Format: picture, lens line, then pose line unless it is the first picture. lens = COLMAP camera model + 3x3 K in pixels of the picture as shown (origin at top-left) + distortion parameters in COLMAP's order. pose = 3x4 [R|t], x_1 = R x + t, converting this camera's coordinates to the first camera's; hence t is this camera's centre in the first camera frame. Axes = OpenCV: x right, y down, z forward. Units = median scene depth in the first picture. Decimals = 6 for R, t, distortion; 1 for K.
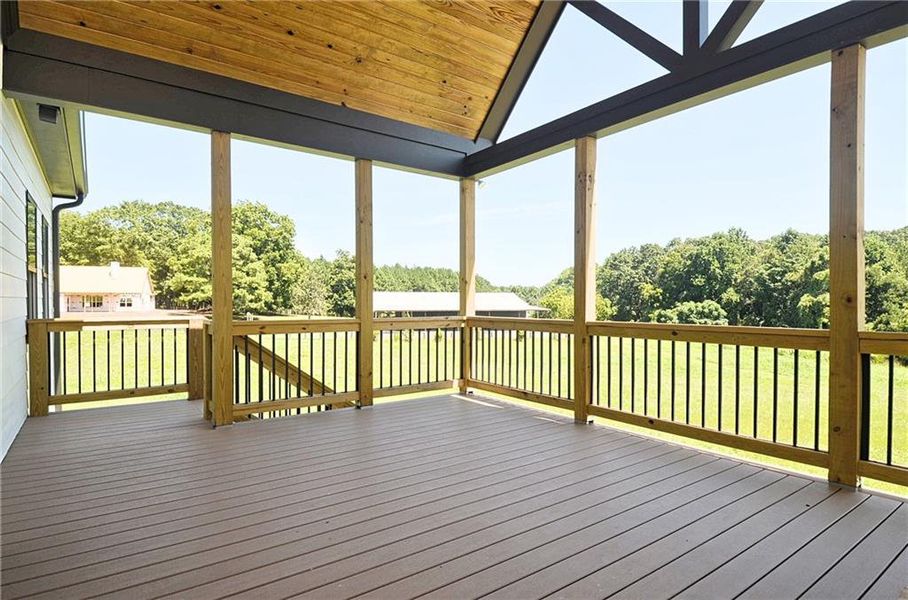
lens RADIAL K [[493.7, 0, 469.7], [0, 493.7, 307.7], [0, 0, 1]] dist [0.022904, -0.009594]
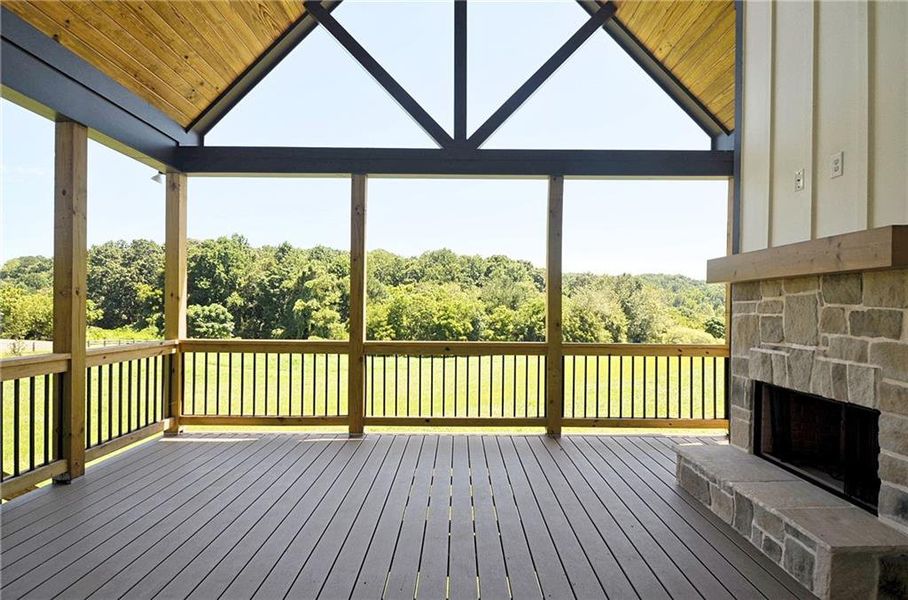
lens RADIAL K [[493.7, 0, 461.2], [0, 493.7, 308.6], [0, 0, 1]] dist [0.022904, -0.009594]
pose [[0.593099, 0.004336, 0.805118, -0.366304], [-0.001843, 0.999990, -0.004027, -0.029972], [-0.805127, 0.000905, 0.593102, 0.118966]]
